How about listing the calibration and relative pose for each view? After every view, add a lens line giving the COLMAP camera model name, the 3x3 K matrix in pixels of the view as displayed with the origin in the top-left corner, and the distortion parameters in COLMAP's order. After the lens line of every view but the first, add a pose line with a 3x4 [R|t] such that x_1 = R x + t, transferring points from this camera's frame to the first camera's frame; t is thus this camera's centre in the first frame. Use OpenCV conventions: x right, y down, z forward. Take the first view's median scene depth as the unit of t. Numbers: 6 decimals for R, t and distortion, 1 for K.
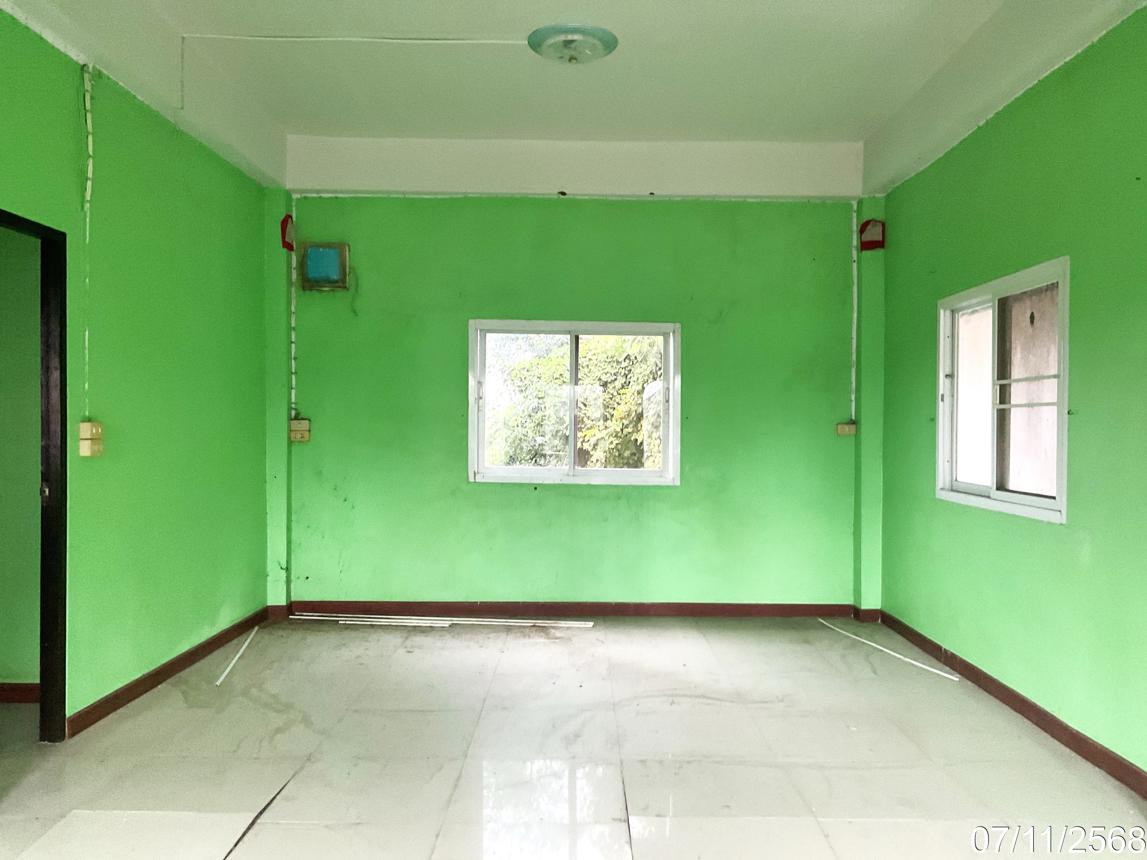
lens RADIAL K [[981.1, 0, 573.5], [0, 981.1, 430.0], [0, 0, 1]] dist [-0.027985, -0.007080]
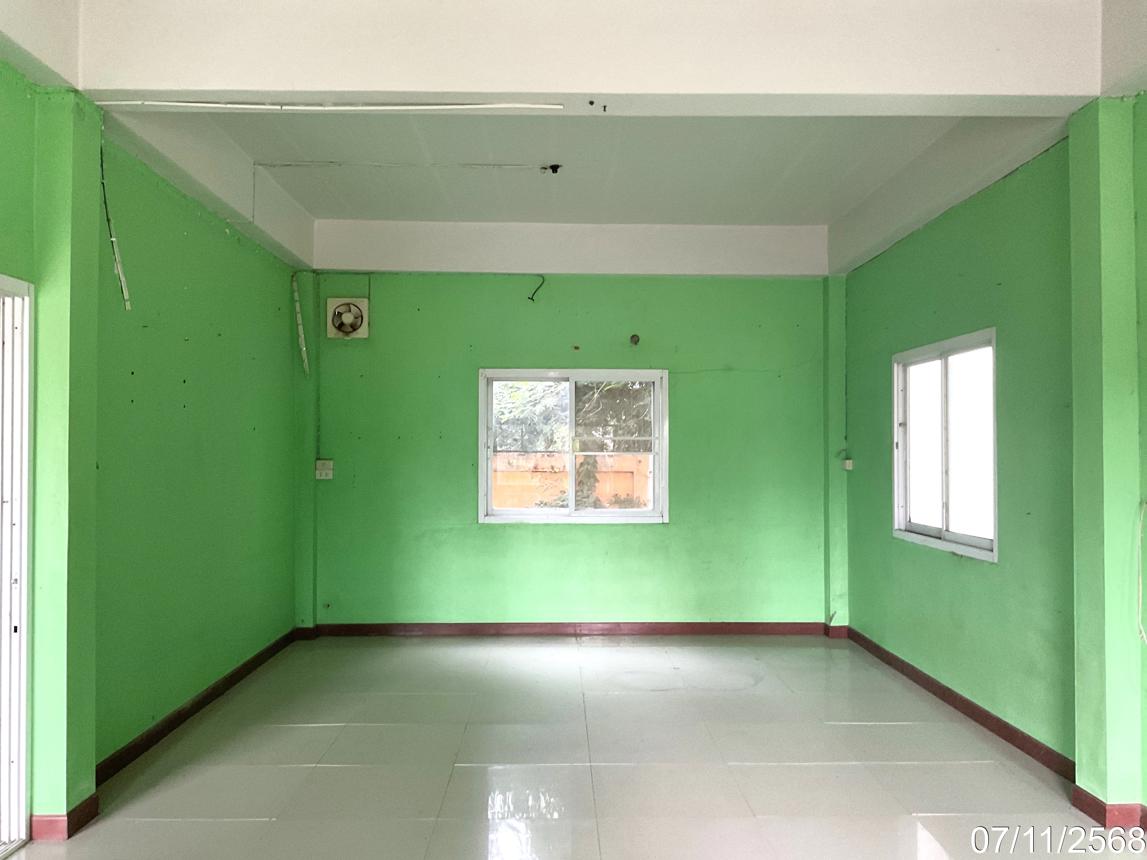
lens RADIAL K [[948.2, 0, 573.5], [0, 948.2, 430.0], [0, 0, 1]] dist [-0.001673, -0.002495]
pose [[0.999410, -0.005855, 0.033854, -0.048724], [0.006584, 0.999748, -0.021478, -0.027742], [-0.033720, 0.021688, 0.999196, -0.124118]]
